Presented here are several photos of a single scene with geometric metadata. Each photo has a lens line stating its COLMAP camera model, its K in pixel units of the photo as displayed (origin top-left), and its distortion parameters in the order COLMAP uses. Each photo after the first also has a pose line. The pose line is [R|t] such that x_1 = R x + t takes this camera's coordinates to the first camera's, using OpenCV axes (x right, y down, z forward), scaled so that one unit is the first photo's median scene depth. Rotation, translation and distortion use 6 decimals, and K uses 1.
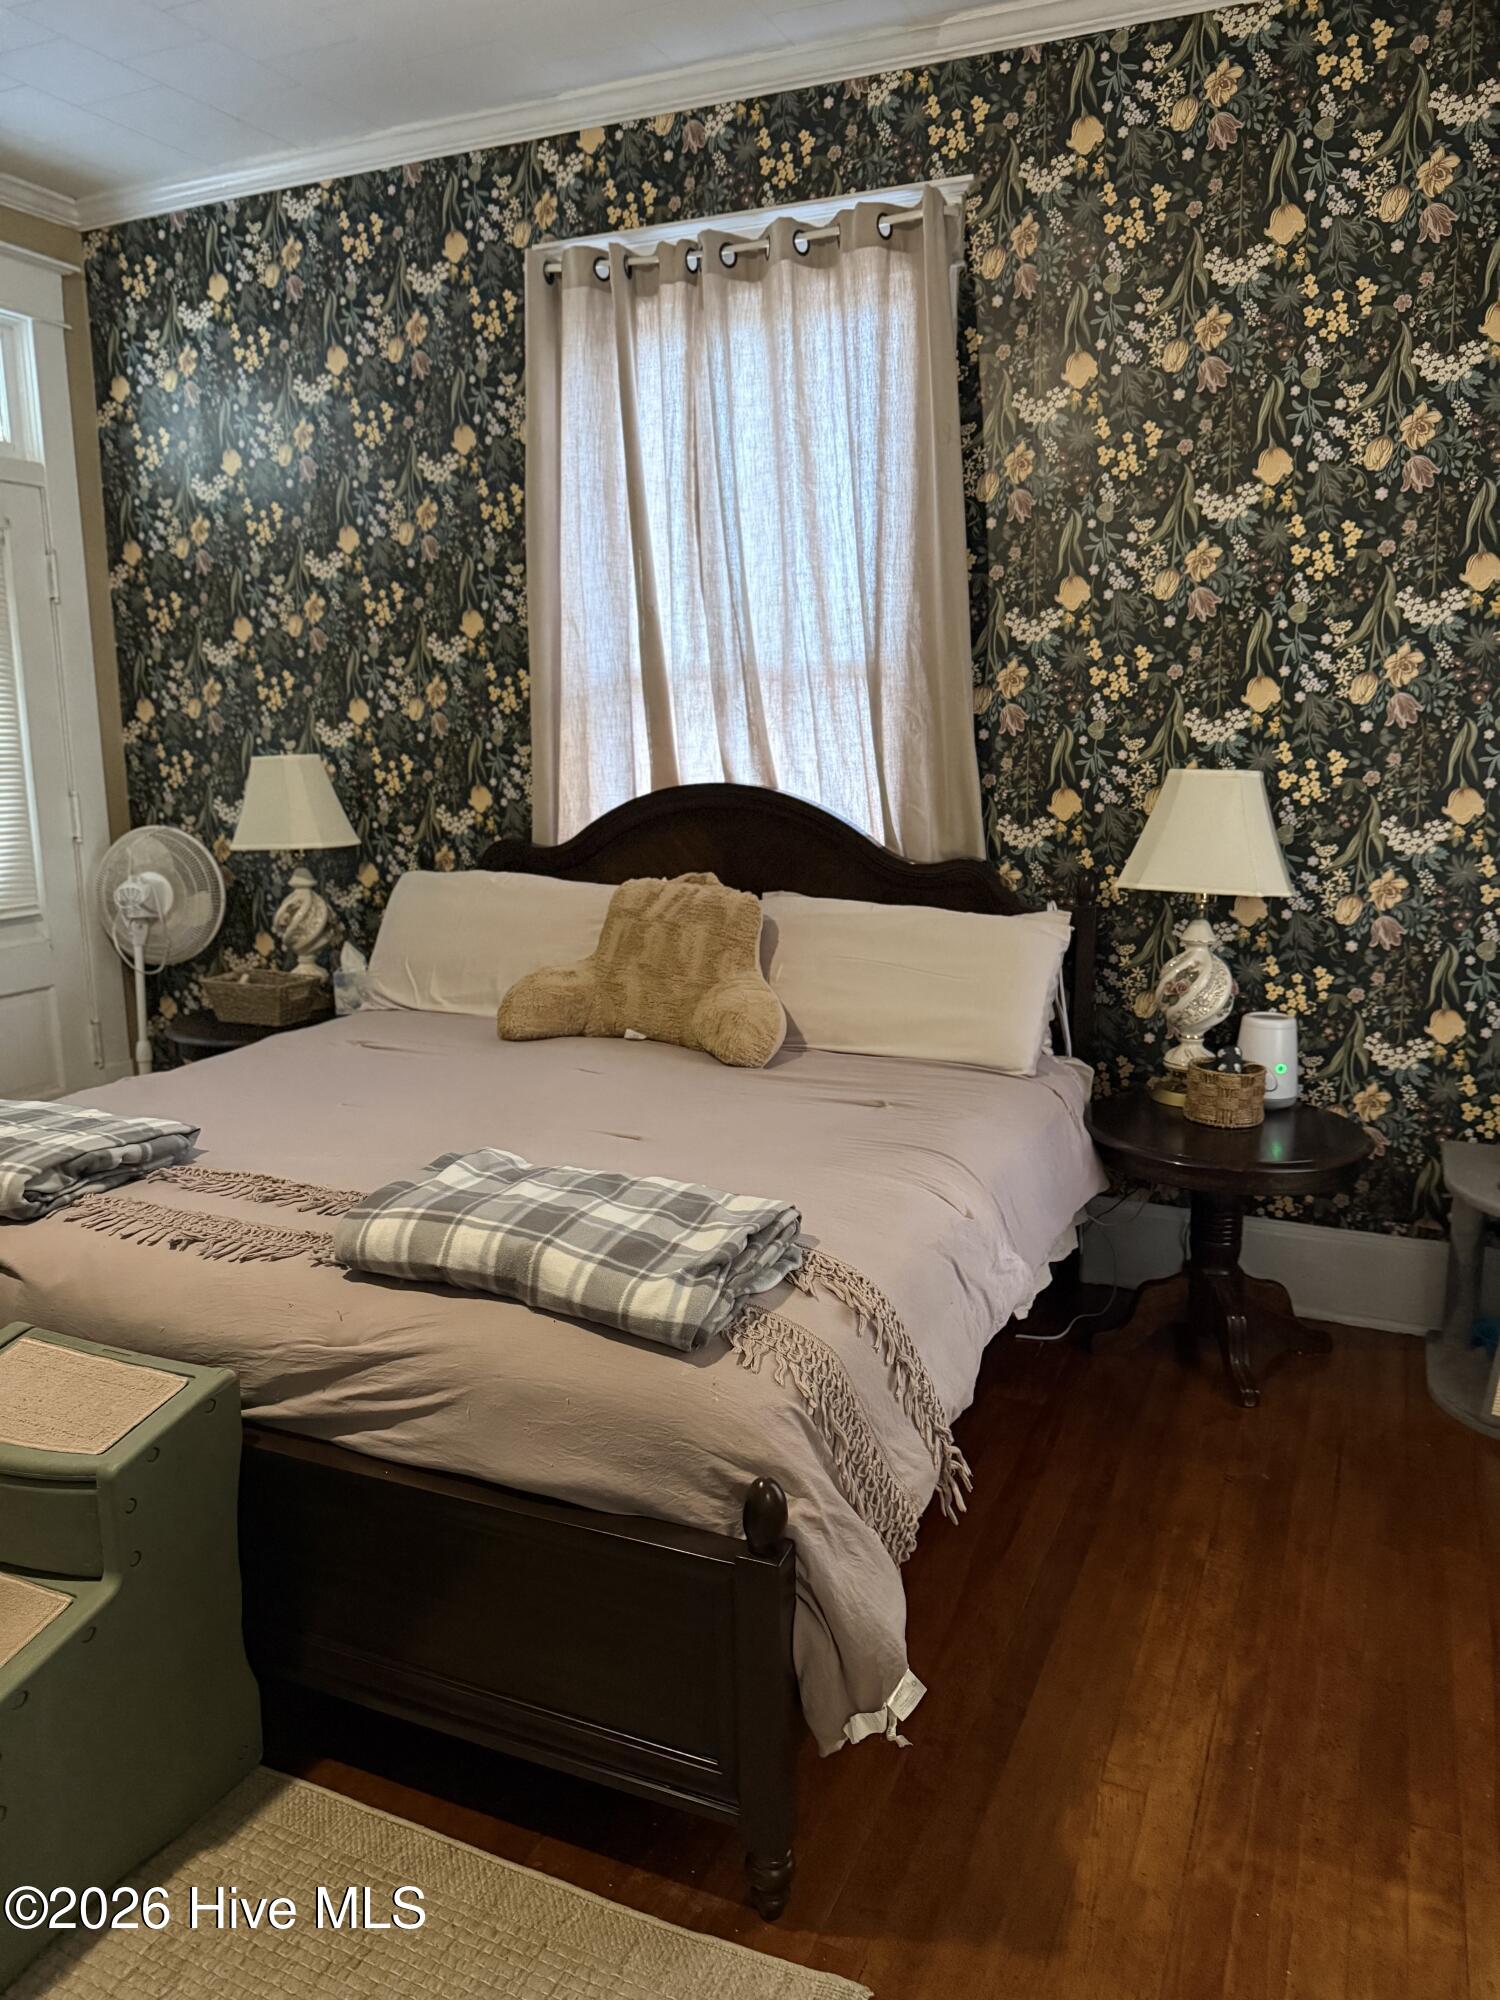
lens RADIAL K [[1414.4, 0, 748.6], [0, 1414.4, 986.2], [0, 0, 1]] dist [0.049854, -0.042615]
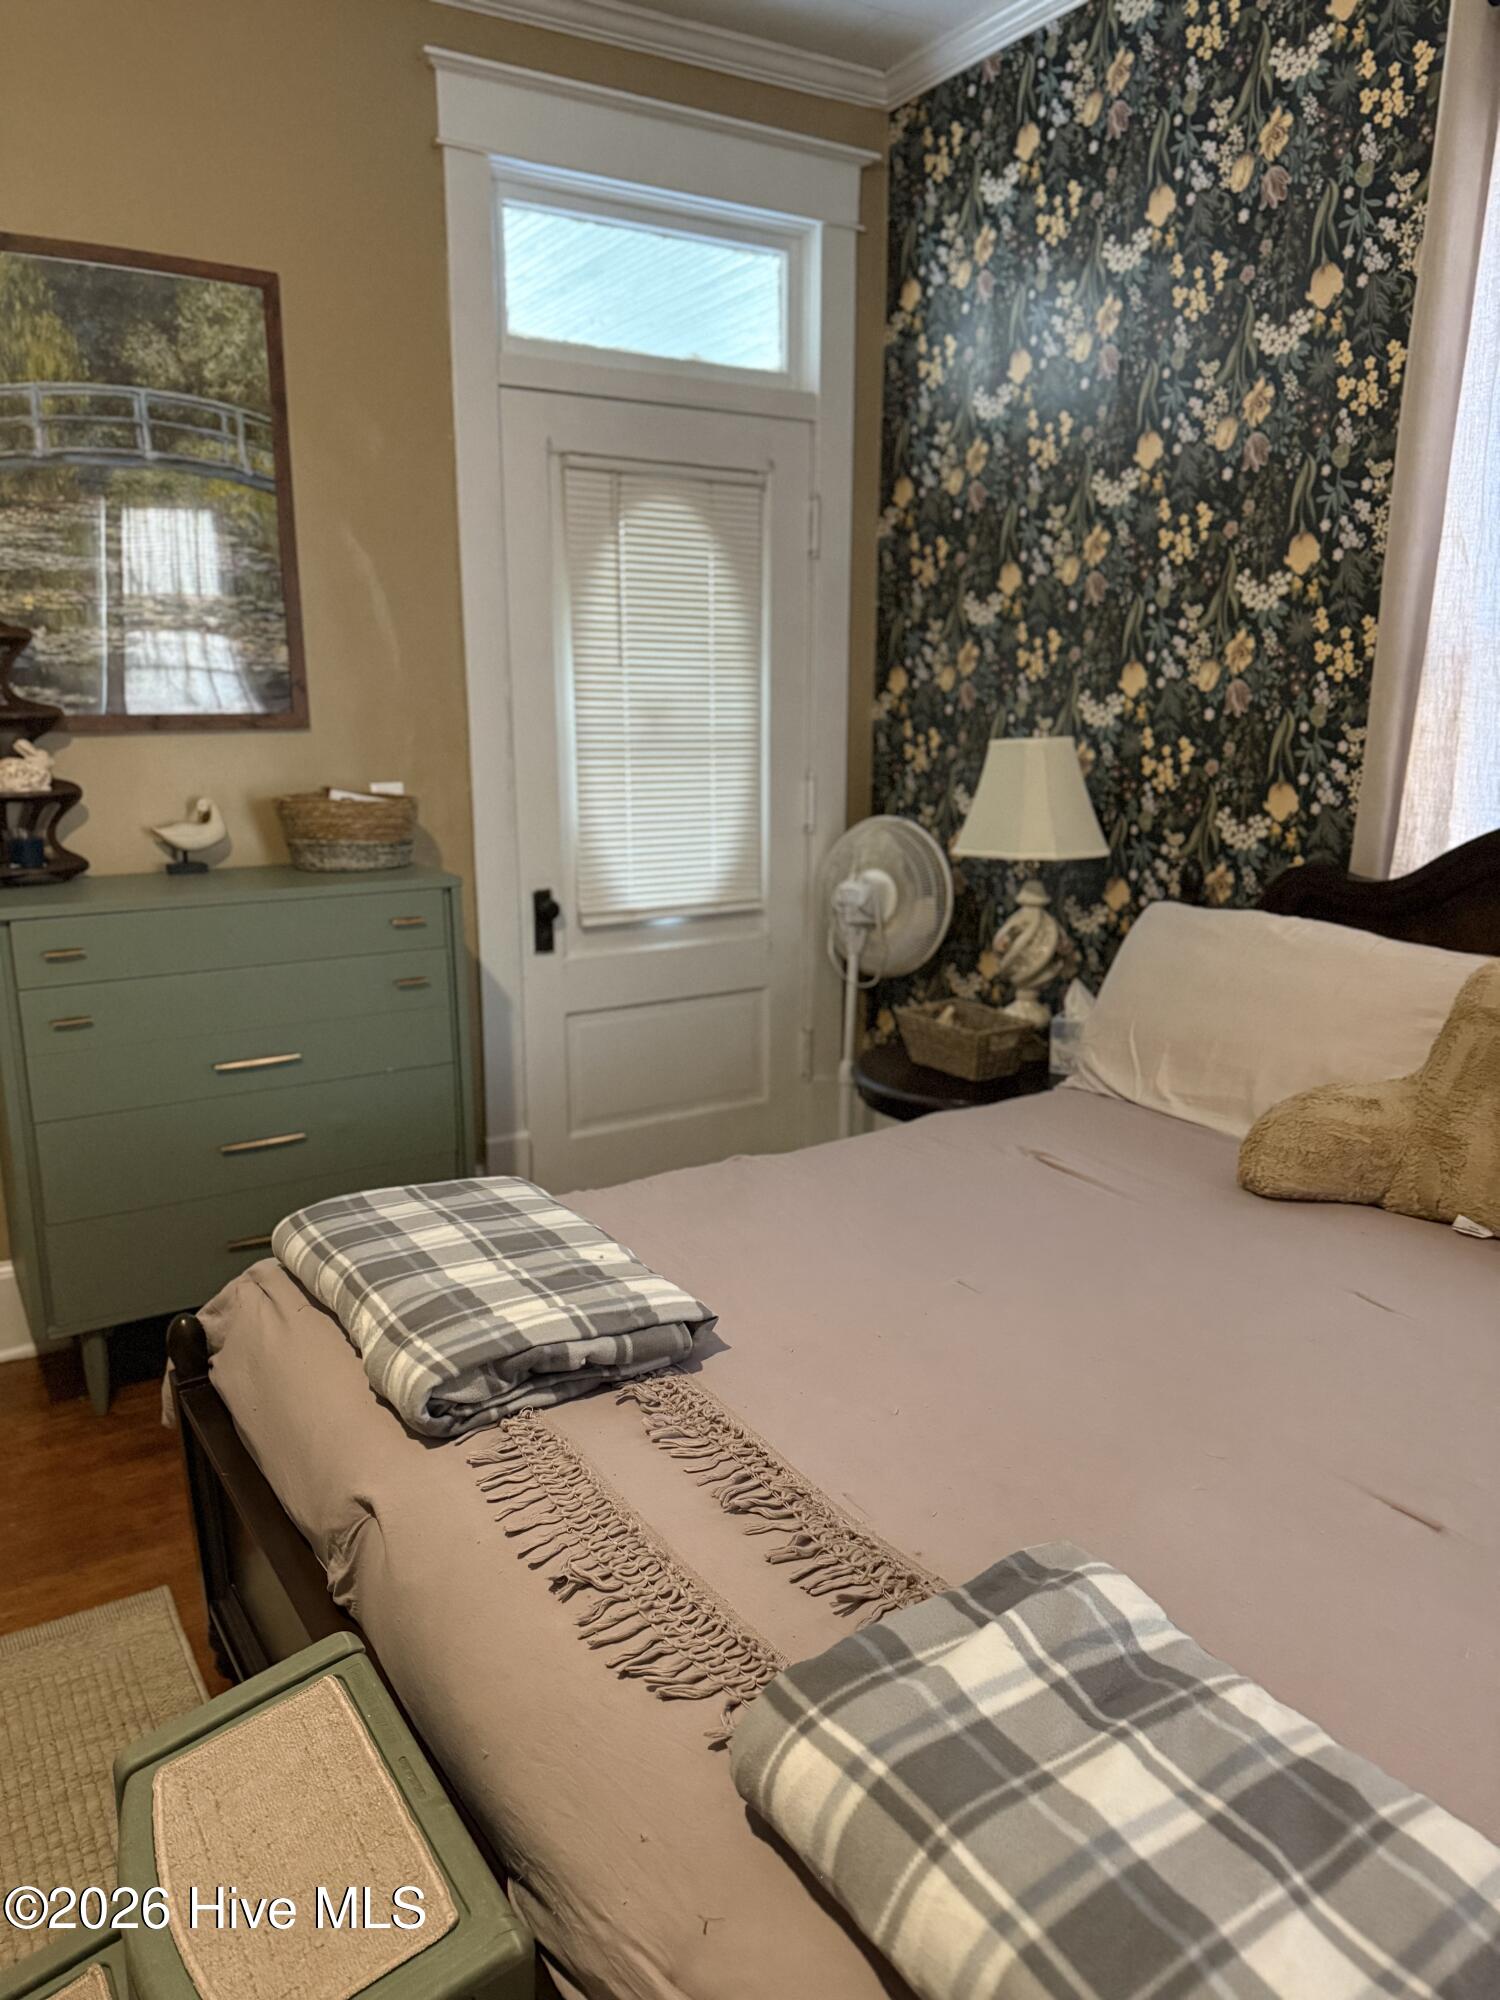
lens RADIAL K [[1414.4, 0, 748.6], [0, 1414.4, 986.2], [0, 0, 1]] dist [0.049854, -0.042615]
pose [[0.836005, 0.118532, -0.535766, -0.019320], [-0.103108, 0.992931, 0.058787, -0.055195], [0.538947, 0.006095, 0.842317, 0.257168]]
